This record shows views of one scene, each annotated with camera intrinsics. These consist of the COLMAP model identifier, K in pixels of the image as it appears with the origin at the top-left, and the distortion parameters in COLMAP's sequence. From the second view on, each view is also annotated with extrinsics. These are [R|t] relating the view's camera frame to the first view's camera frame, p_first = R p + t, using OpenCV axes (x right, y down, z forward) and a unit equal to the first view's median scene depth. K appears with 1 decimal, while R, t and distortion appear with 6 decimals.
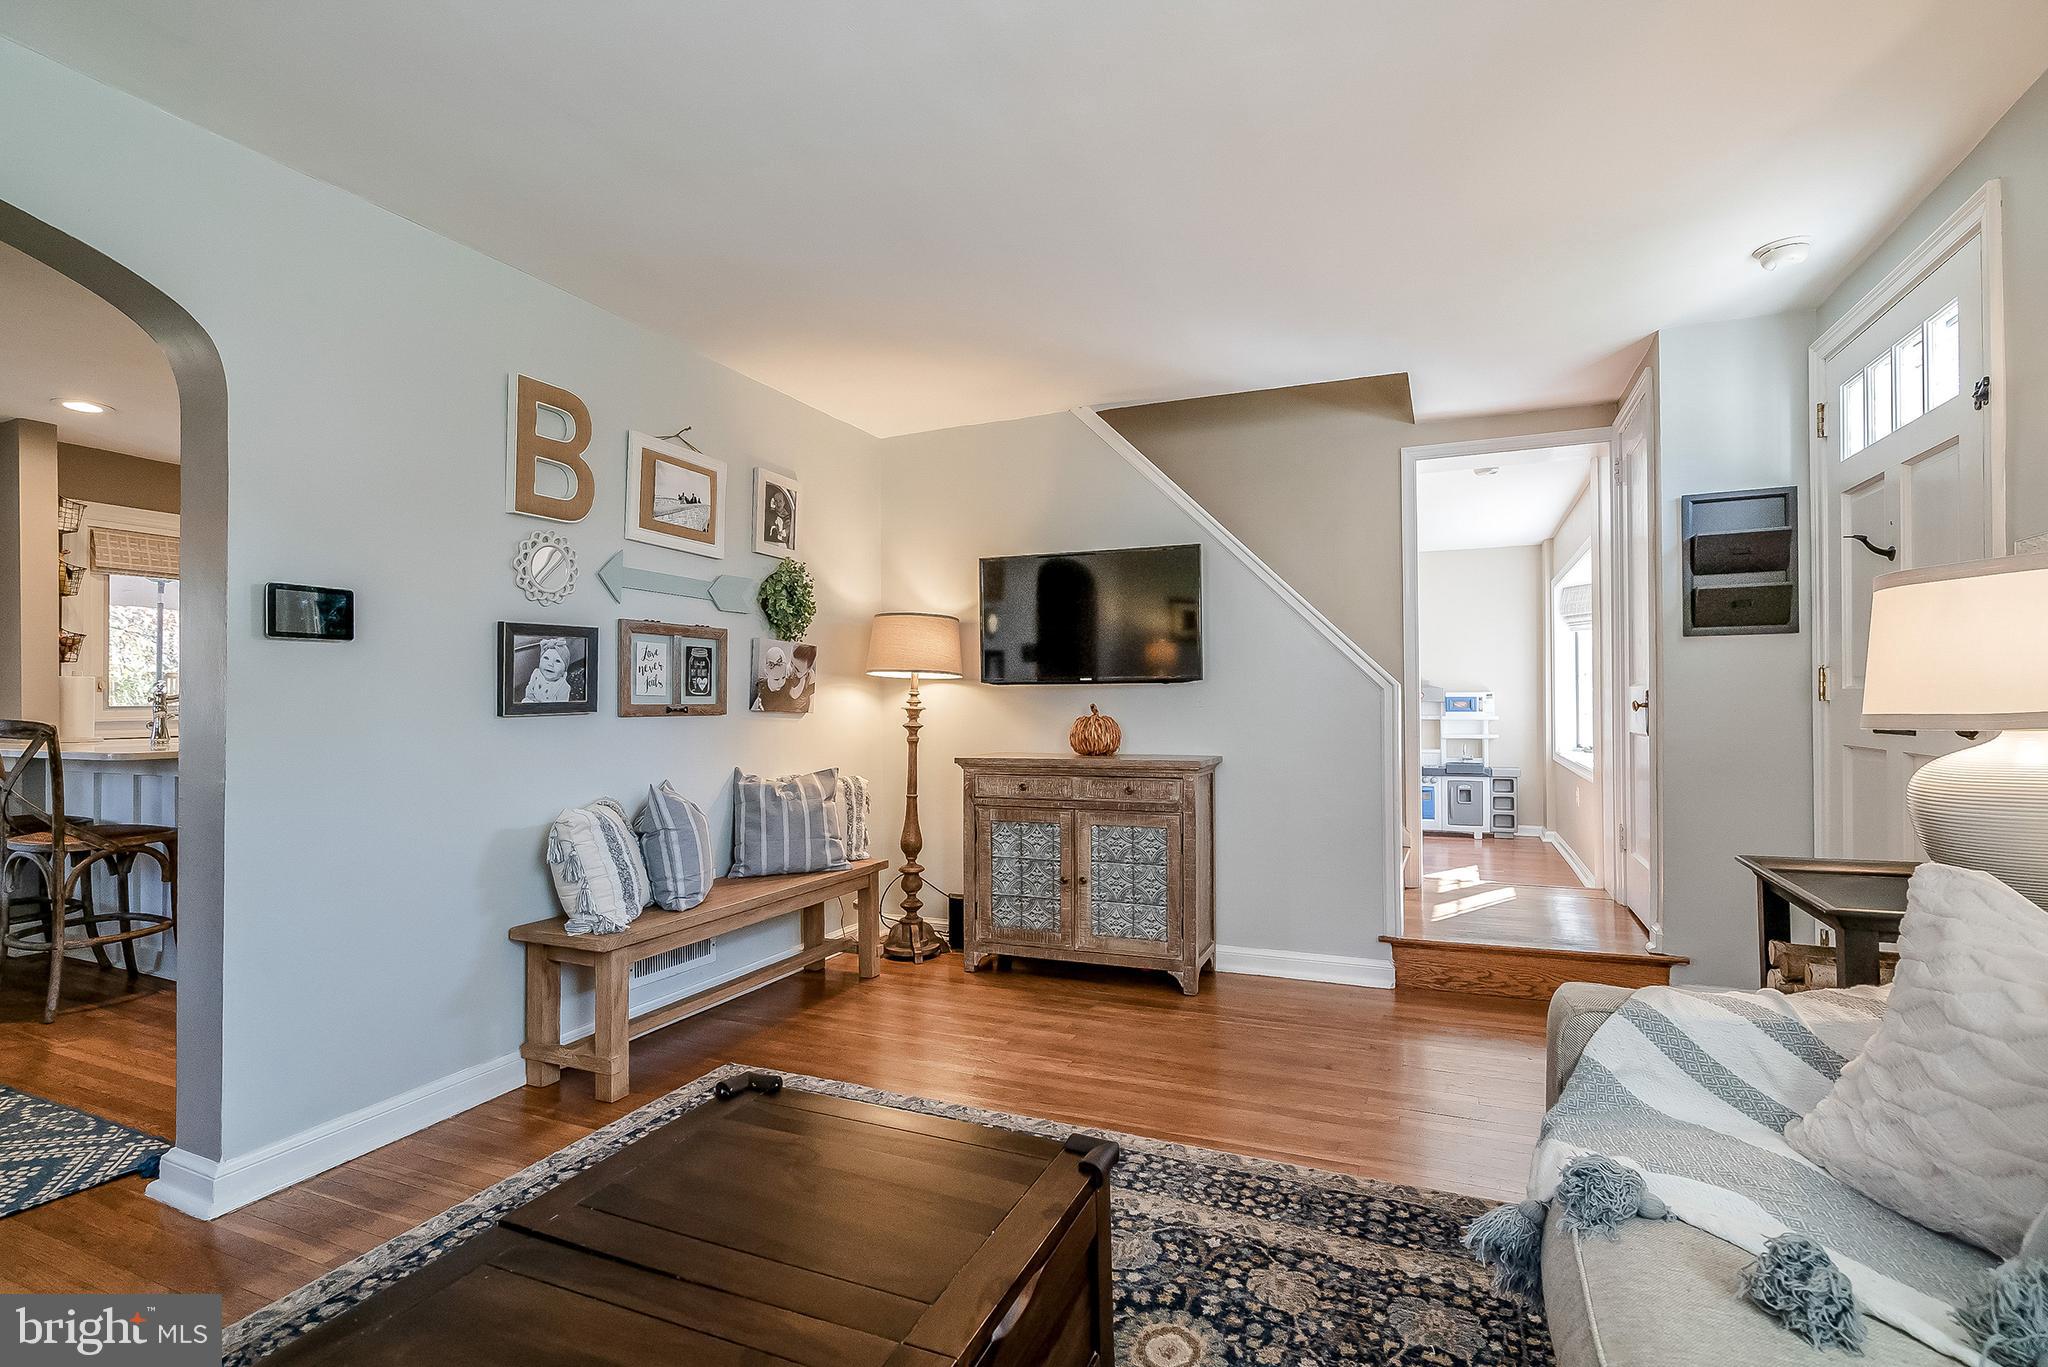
lens RADIAL K [[934.9, 0, 1002.2], [0, 934.9, 685.9], [0, 0, 1]] dist [-0.005810, 0.001703]
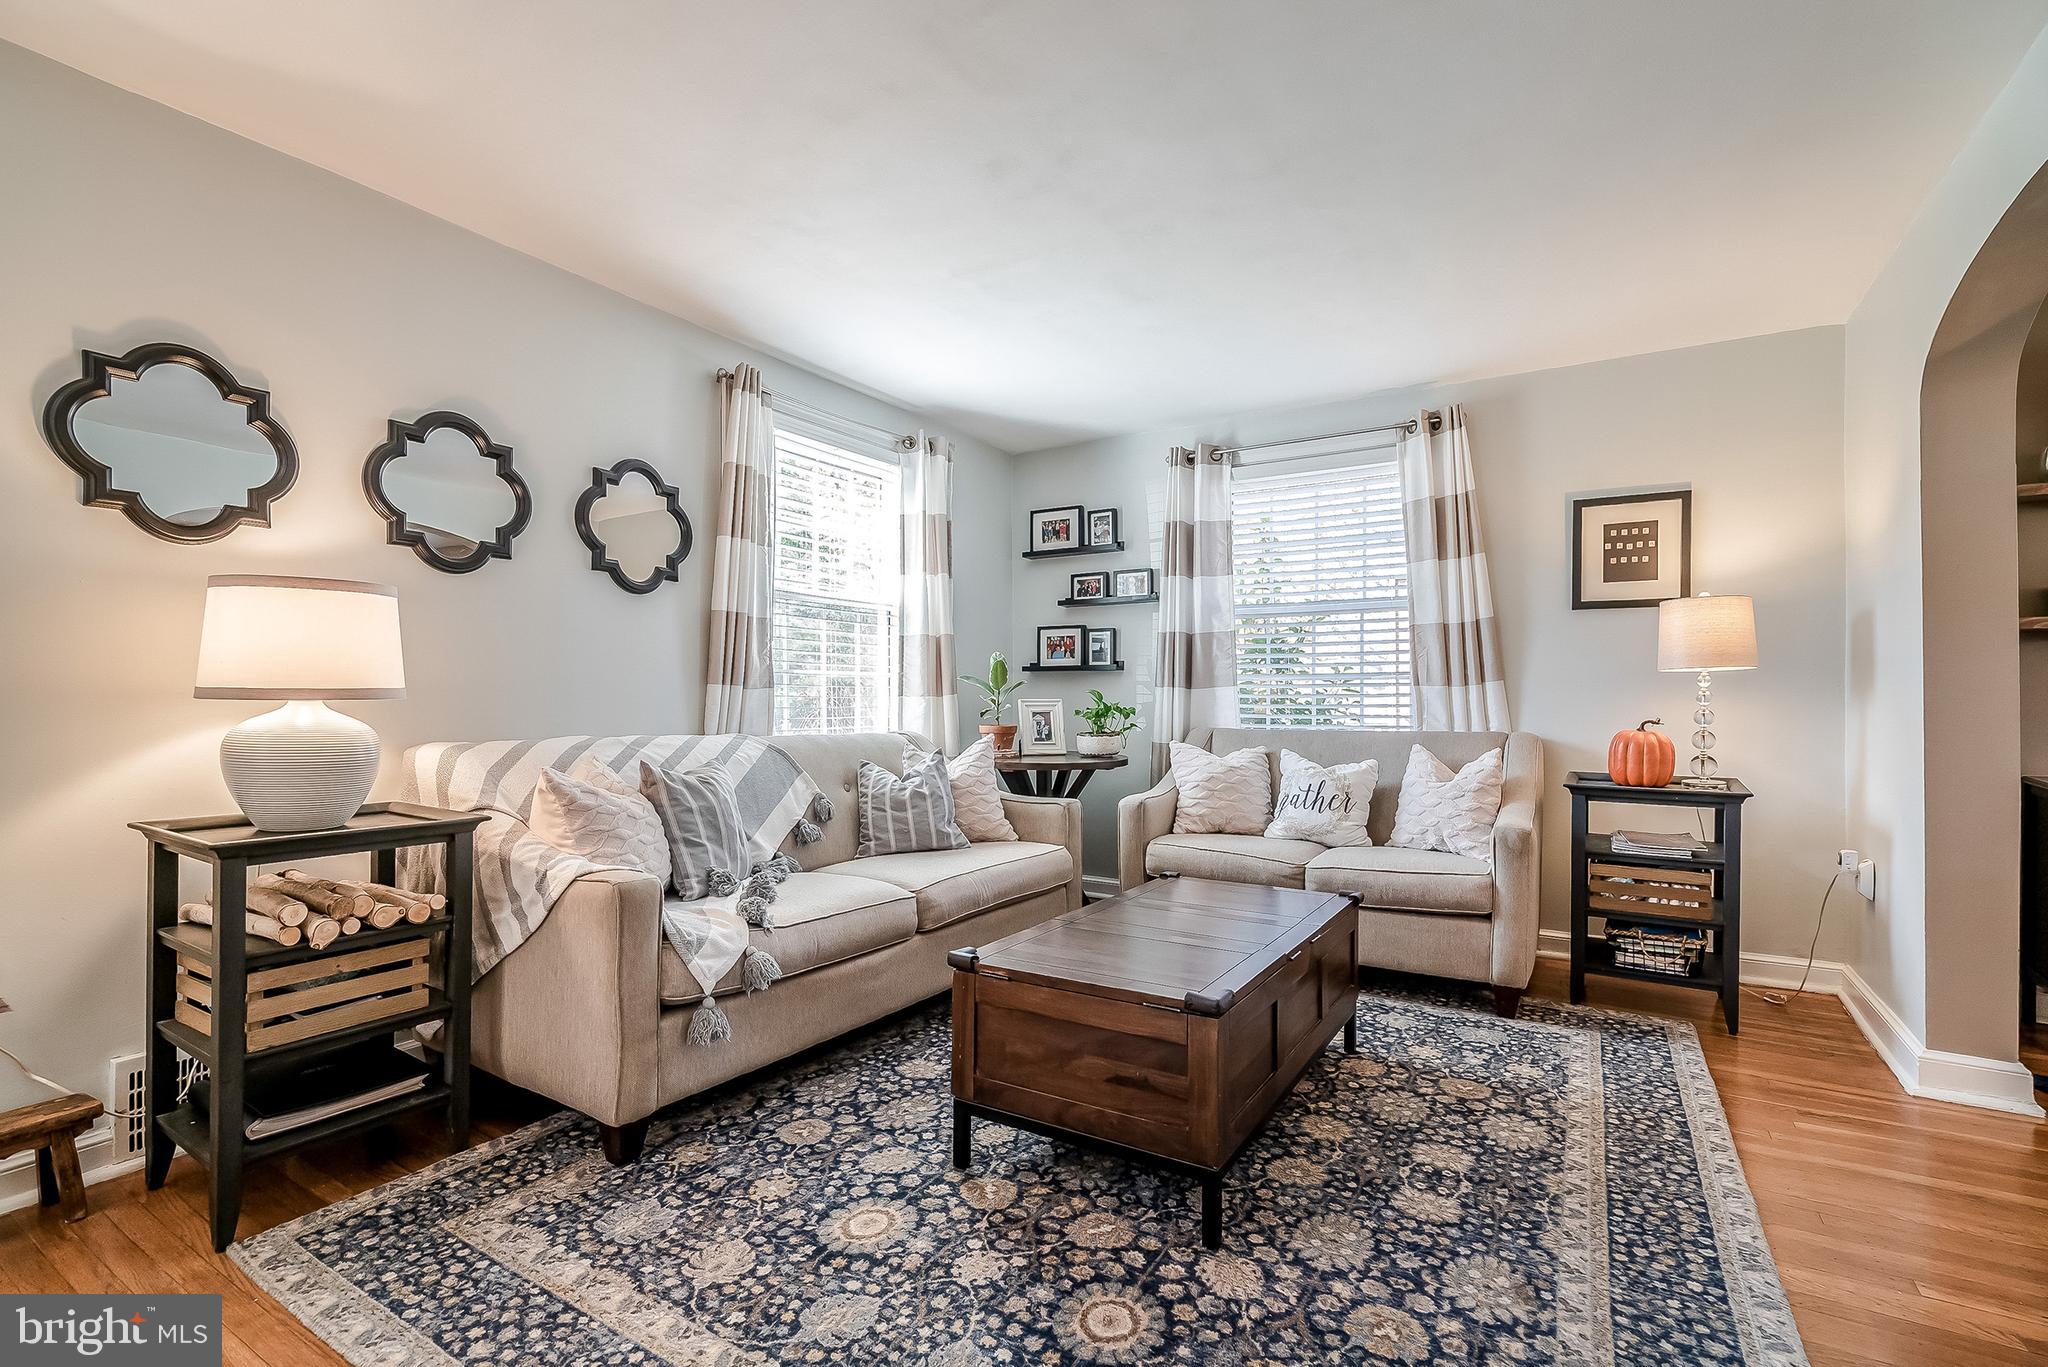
lens RADIAL K [[934.9, 0, 1009.0], [0, 934.9, 690.3], [0, 0, 1]] dist [-0.005810, 0.001703]
pose [[-0.988283, 0.008629, 0.152386, -0.078229], [0.005641, 0.999783, -0.020029, 0.029863], [-0.152526, -0.018935, -0.988118, 0.957674]]
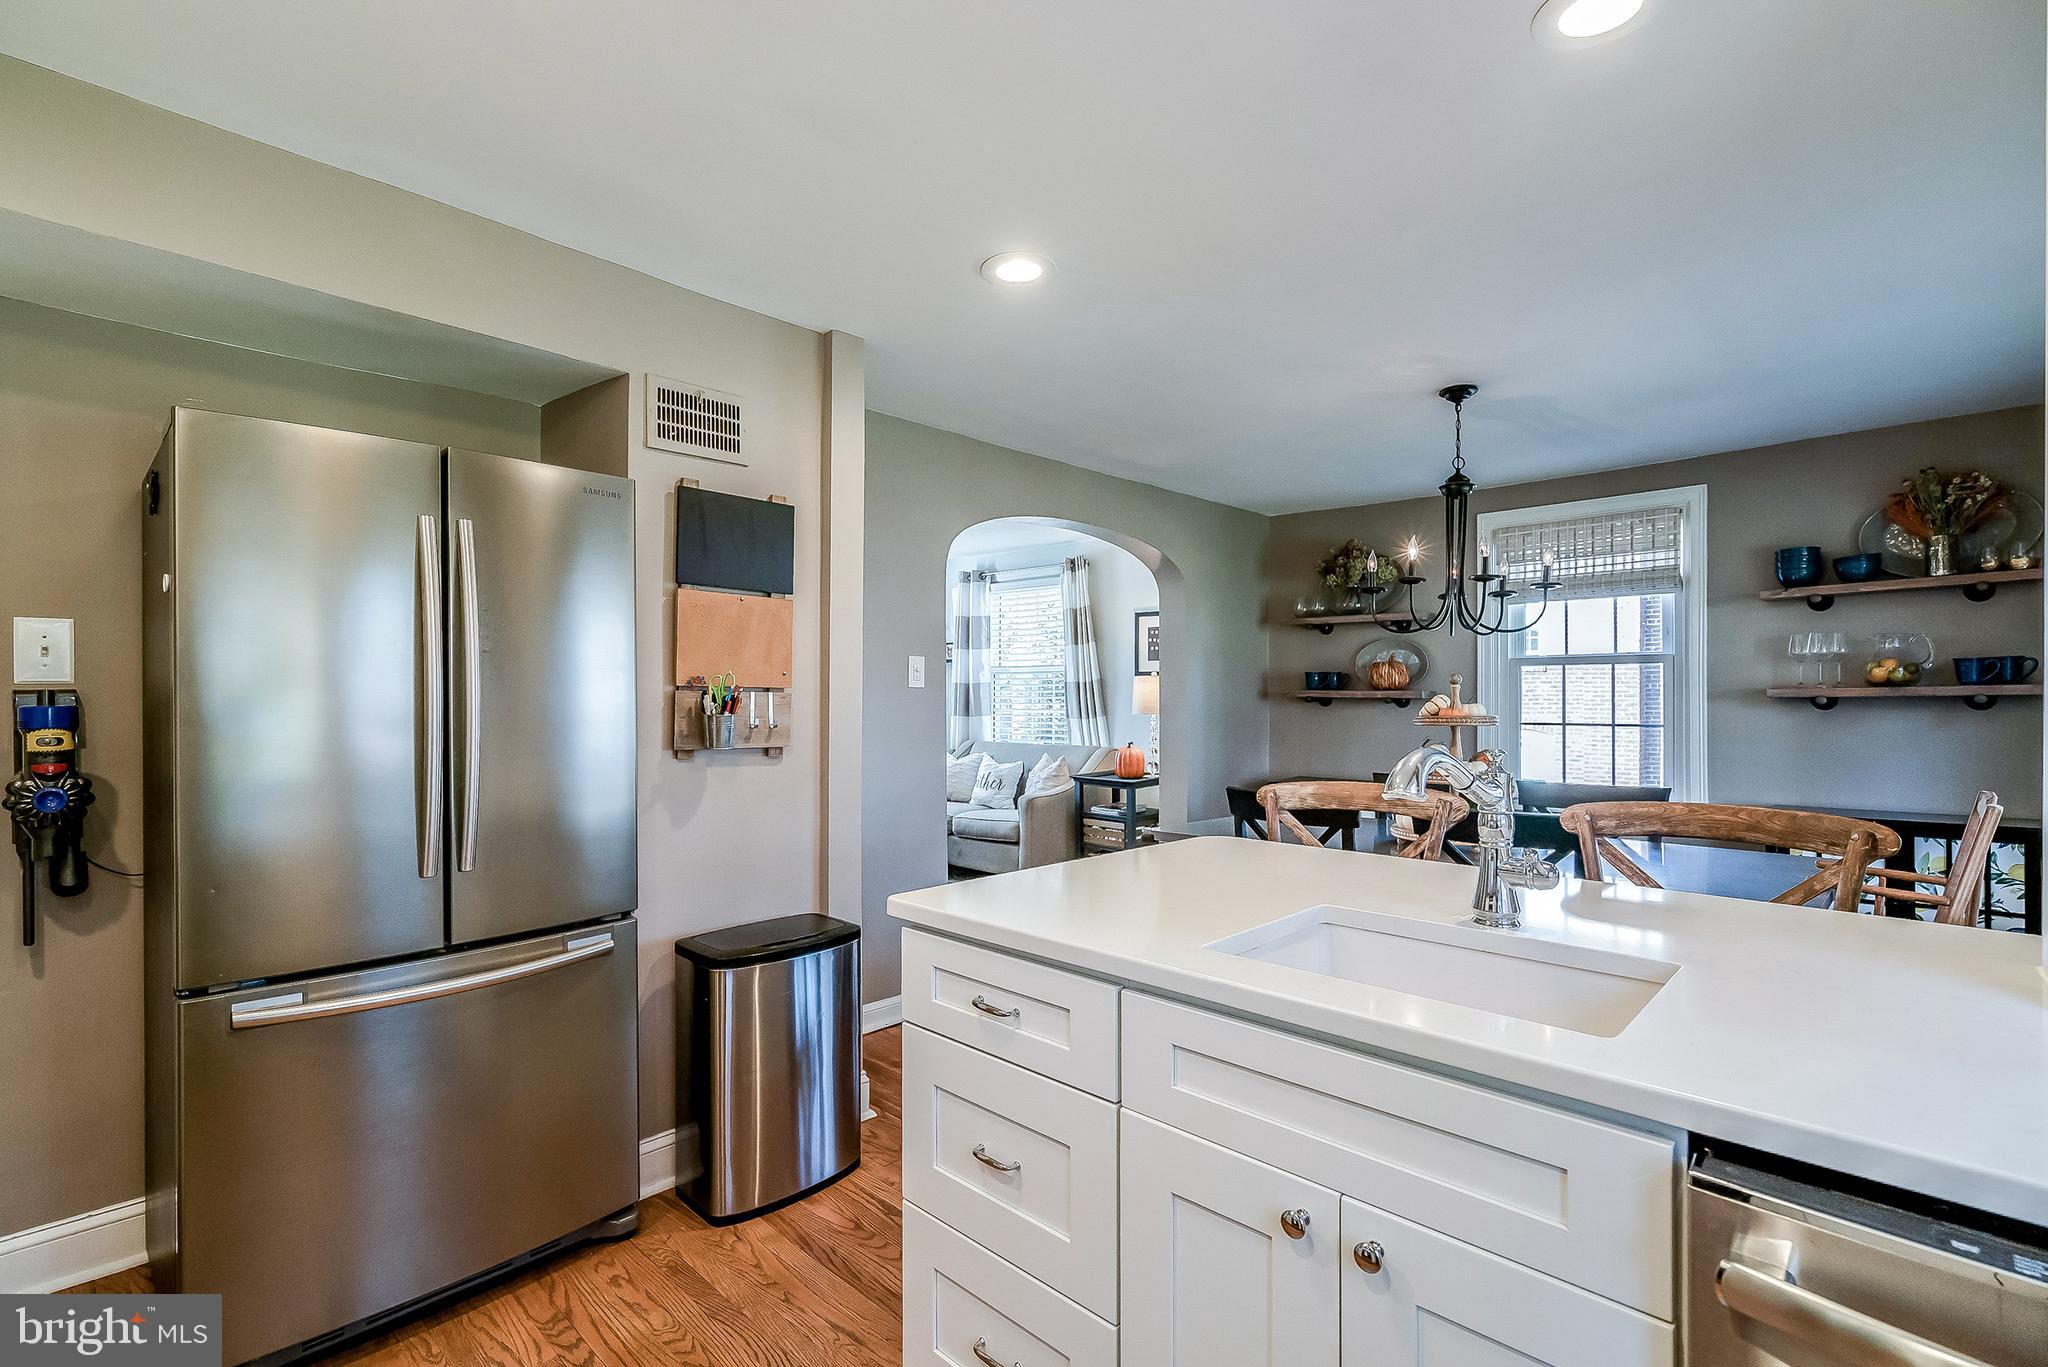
lens RADIAL K [[934.9, 0, 1017.3], [0, 934.9, 694.8], [0, 0, 1]] dist [-0.005810, 0.001703]
pose [[-0.933849, 0.005016, 0.357633, -0.994670], [0.000488, 0.999919, -0.012750, -0.019618], [-0.357667, -0.011732, -0.933775, 1.606339]]
